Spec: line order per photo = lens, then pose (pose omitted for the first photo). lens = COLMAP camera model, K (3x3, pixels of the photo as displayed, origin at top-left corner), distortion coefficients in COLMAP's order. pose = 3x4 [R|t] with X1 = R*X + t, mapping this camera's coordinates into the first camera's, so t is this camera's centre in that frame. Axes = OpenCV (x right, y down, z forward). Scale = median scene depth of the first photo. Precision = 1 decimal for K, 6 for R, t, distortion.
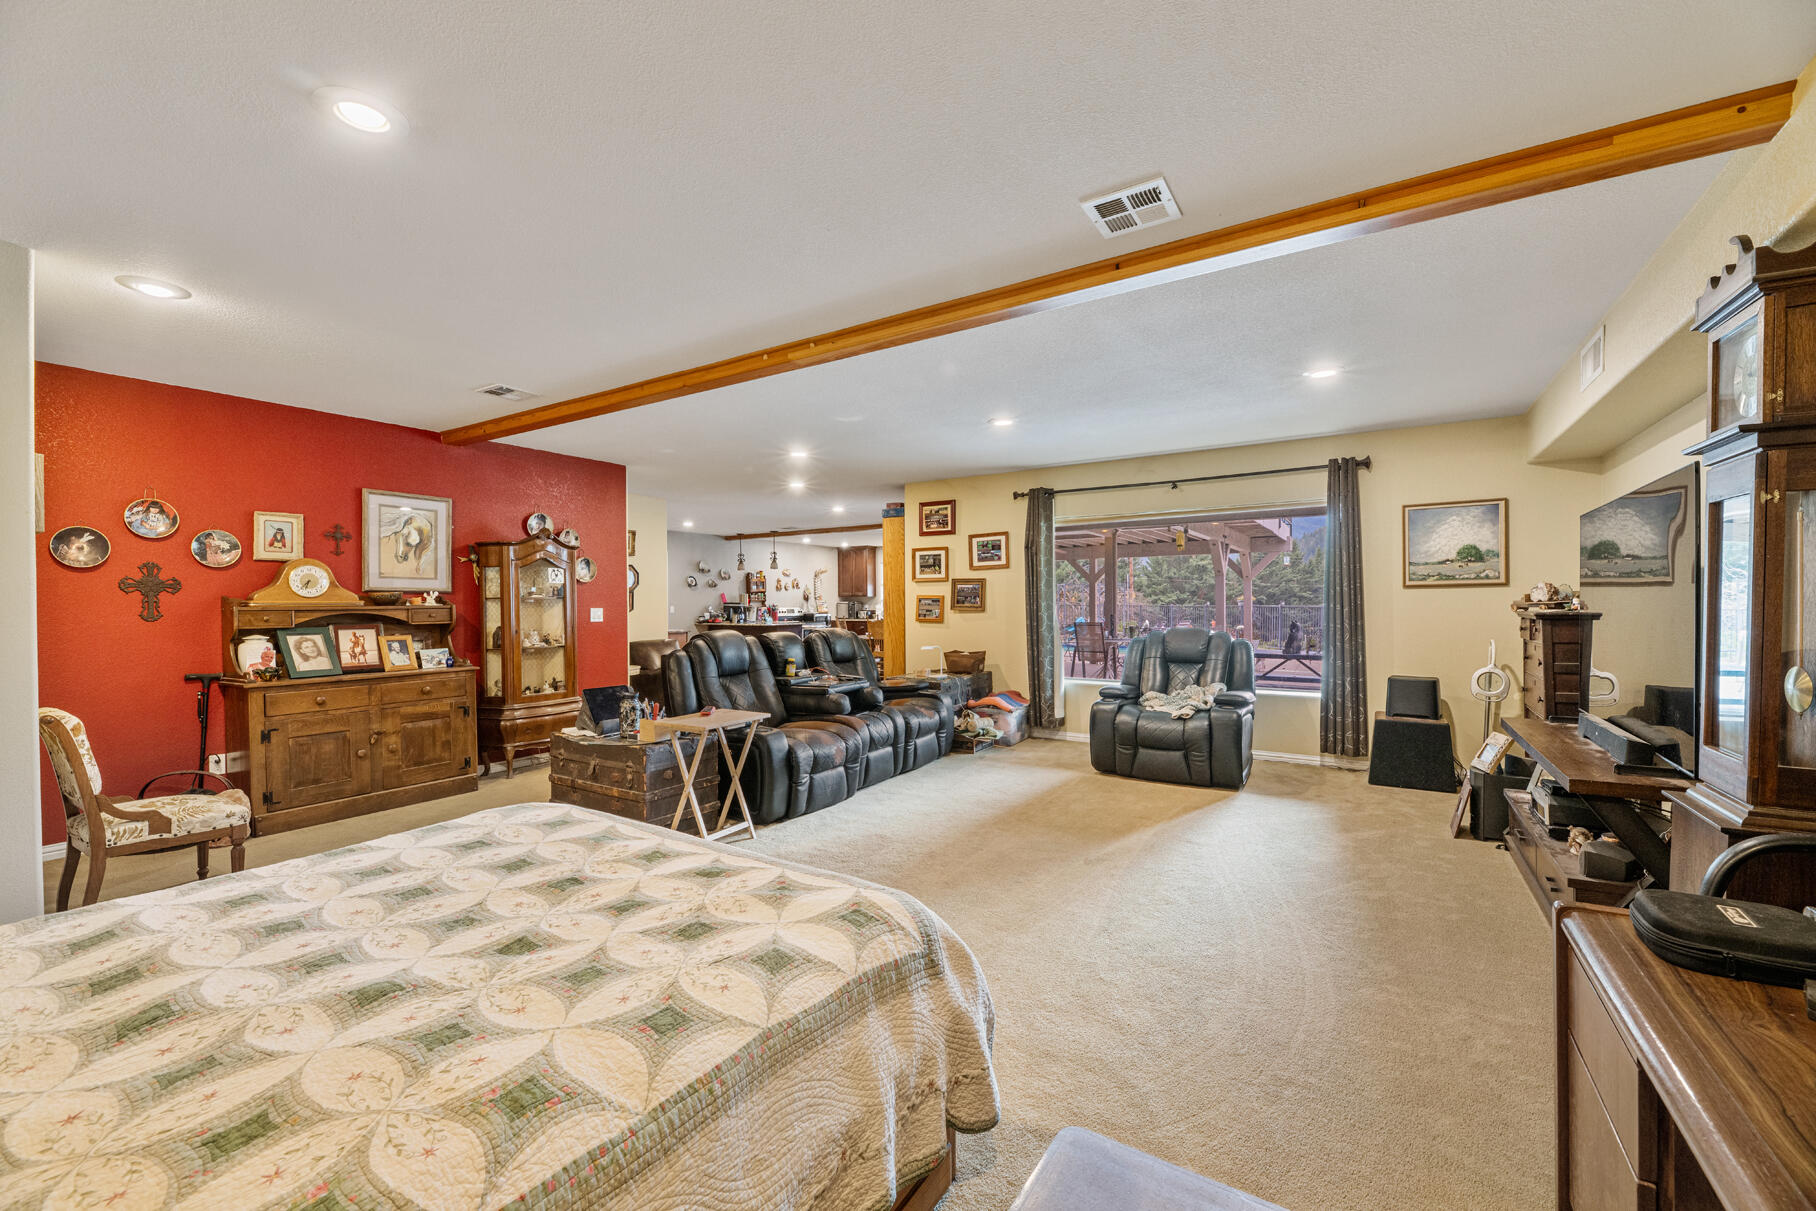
lens RADIAL K [[727.7, 0, 901.3], [0, 727.7, 608.4], [0, 0, 1]] dist [0.000792, -0.004111]
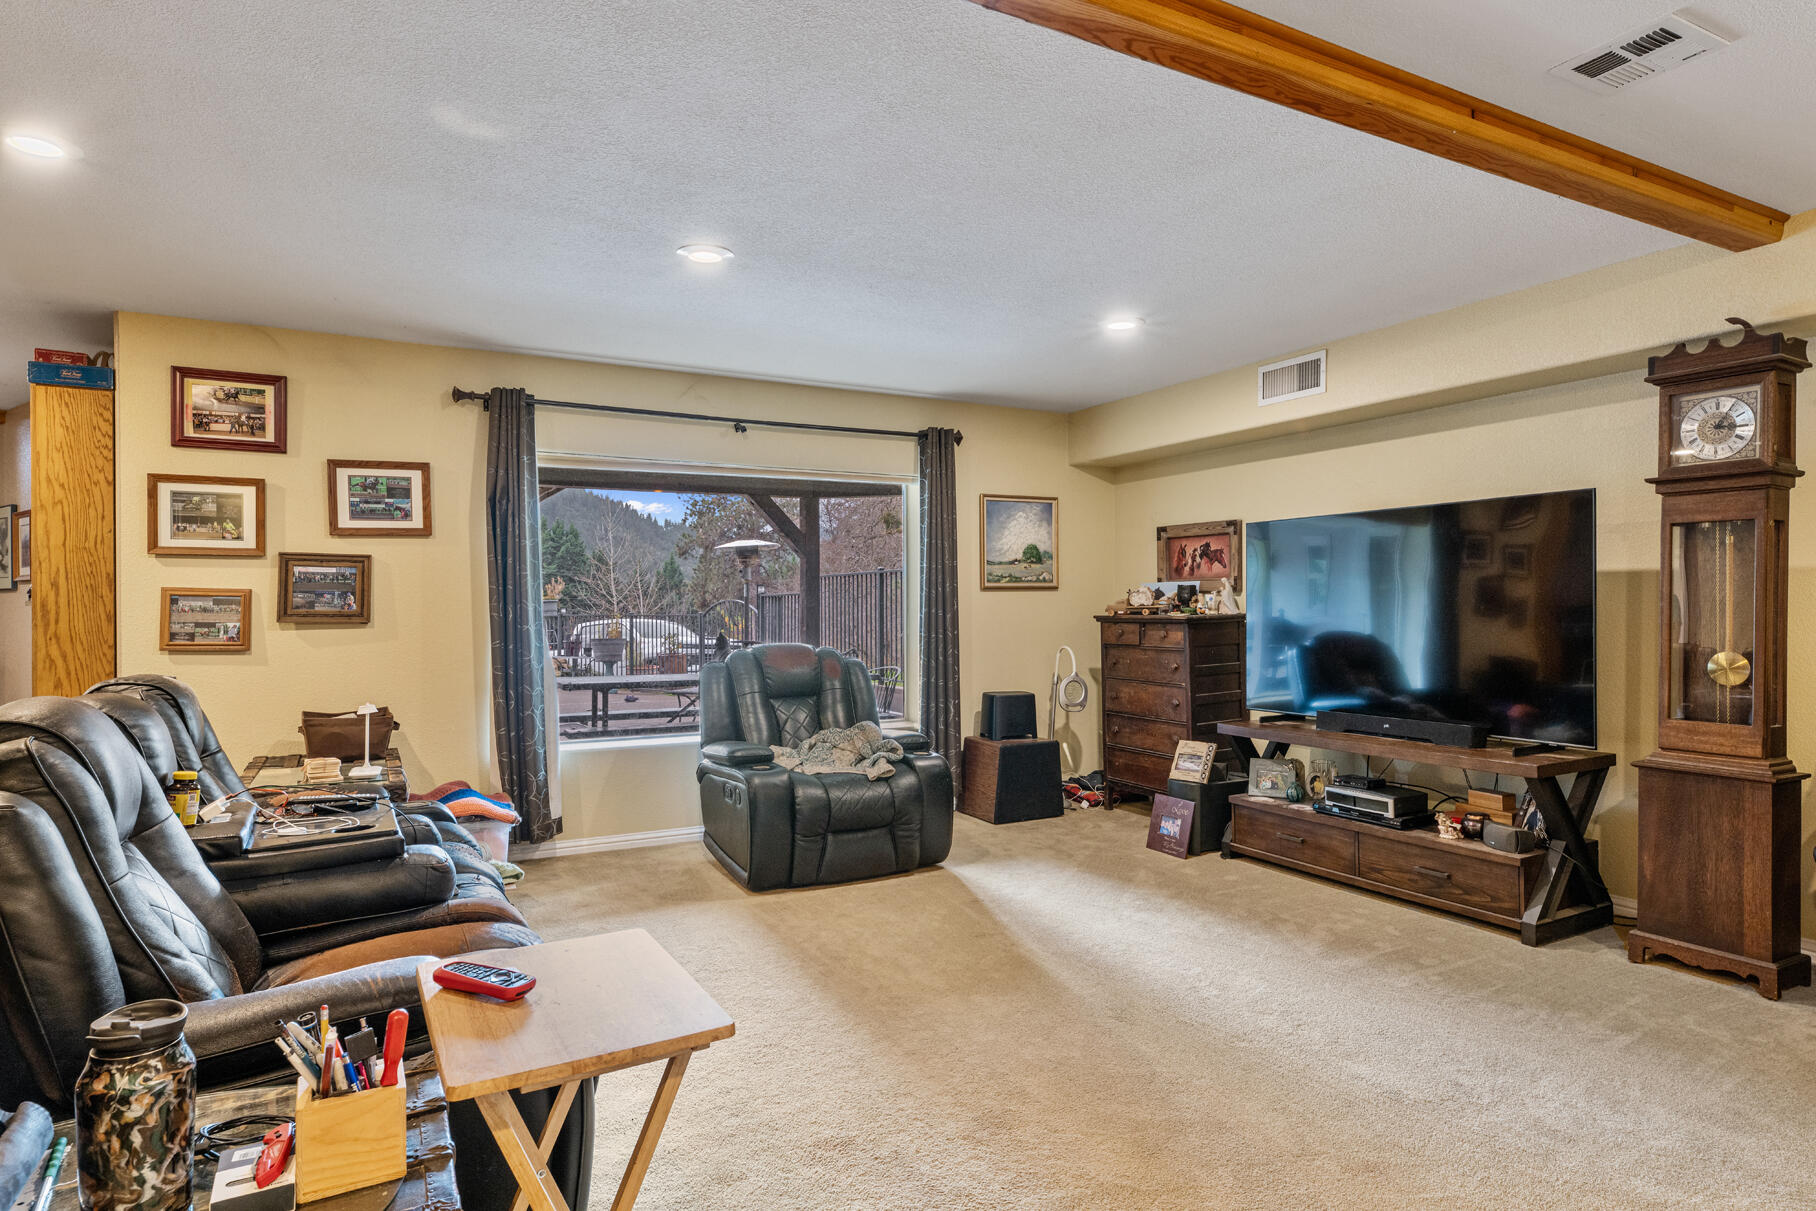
lens RADIAL K [[1012.3, 0, 908.0], [0, 1012.3, 605.5], [0, 0, 1]] dist [0.002249, 0.001126]
pose [[0.477756, 0.002274, 0.878489, -0.305509], [0.004902, 0.999974, -0.005255, -0.002992], [-0.878479, 0.006817, 0.477733, 0.379790]]
